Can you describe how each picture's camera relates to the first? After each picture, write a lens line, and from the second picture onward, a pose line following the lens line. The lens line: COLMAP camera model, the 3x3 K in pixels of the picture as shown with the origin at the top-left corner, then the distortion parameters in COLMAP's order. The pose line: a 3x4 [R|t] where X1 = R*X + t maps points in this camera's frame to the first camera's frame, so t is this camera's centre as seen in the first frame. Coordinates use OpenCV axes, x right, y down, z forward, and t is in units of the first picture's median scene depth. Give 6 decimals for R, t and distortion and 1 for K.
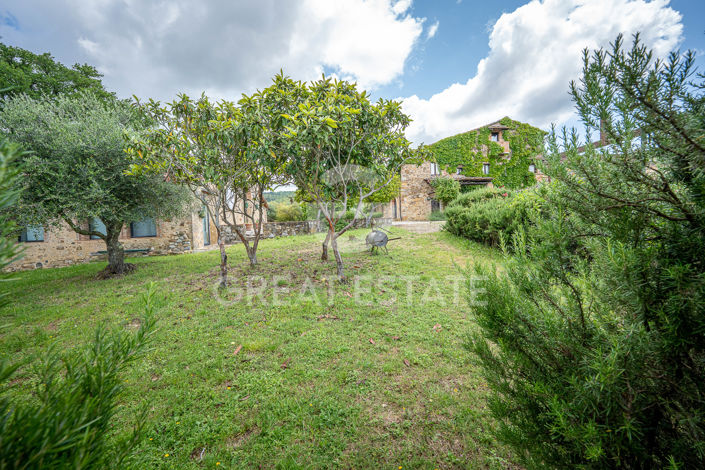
lens RADIAL K [[281.6, 0, 352.5], [0, 281.6, 235.0], [0, 0, 1]] dist [-0.002105, -0.000355]
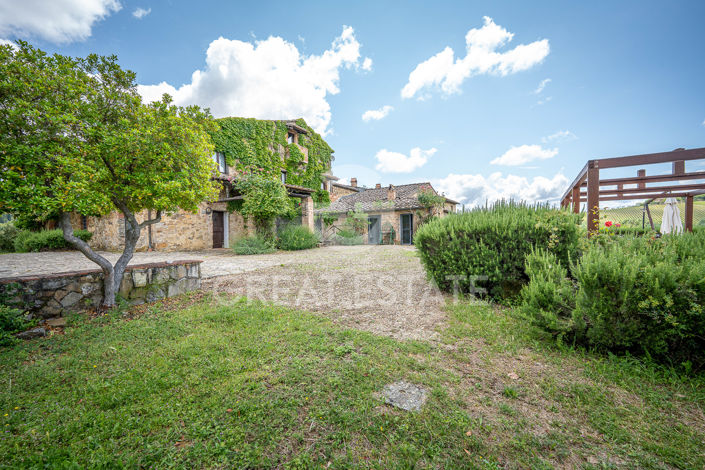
lens RADIAL K [[283.2, 0, 354.1], [0, 283.2, 227.5], [0, 0, 1]] dist [0.017892, 0.000021]
pose [[0.586896, 0.038019, 0.808770, -0.017488], [0.029472, 0.997232, -0.068265, -0.047770], [-0.809126, 0.063900, 0.584151, 0.433360]]
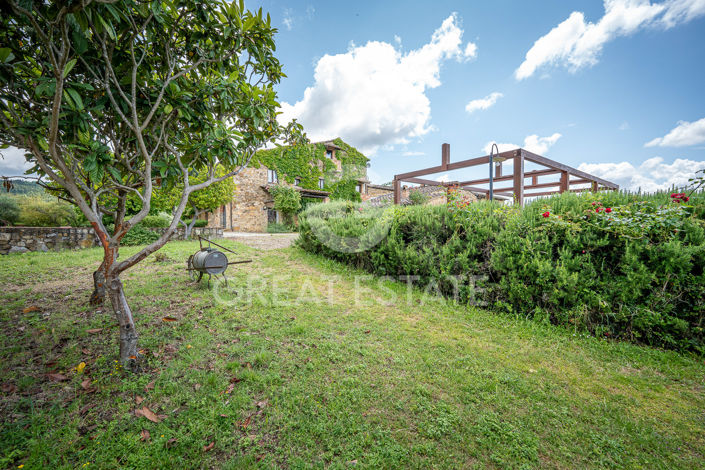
lens RADIAL K [[281.6, 0, 352.5], [0, 281.6, 235.0], [0, 0, 1]] dist [-0.002105, -0.000355]
pose [[0.827352, 0.028231, 0.560973, -0.000935], [-0.006371, 0.999144, -0.040885, -0.007568], [-0.561647, 0.030252, 0.826824, 0.098929]]
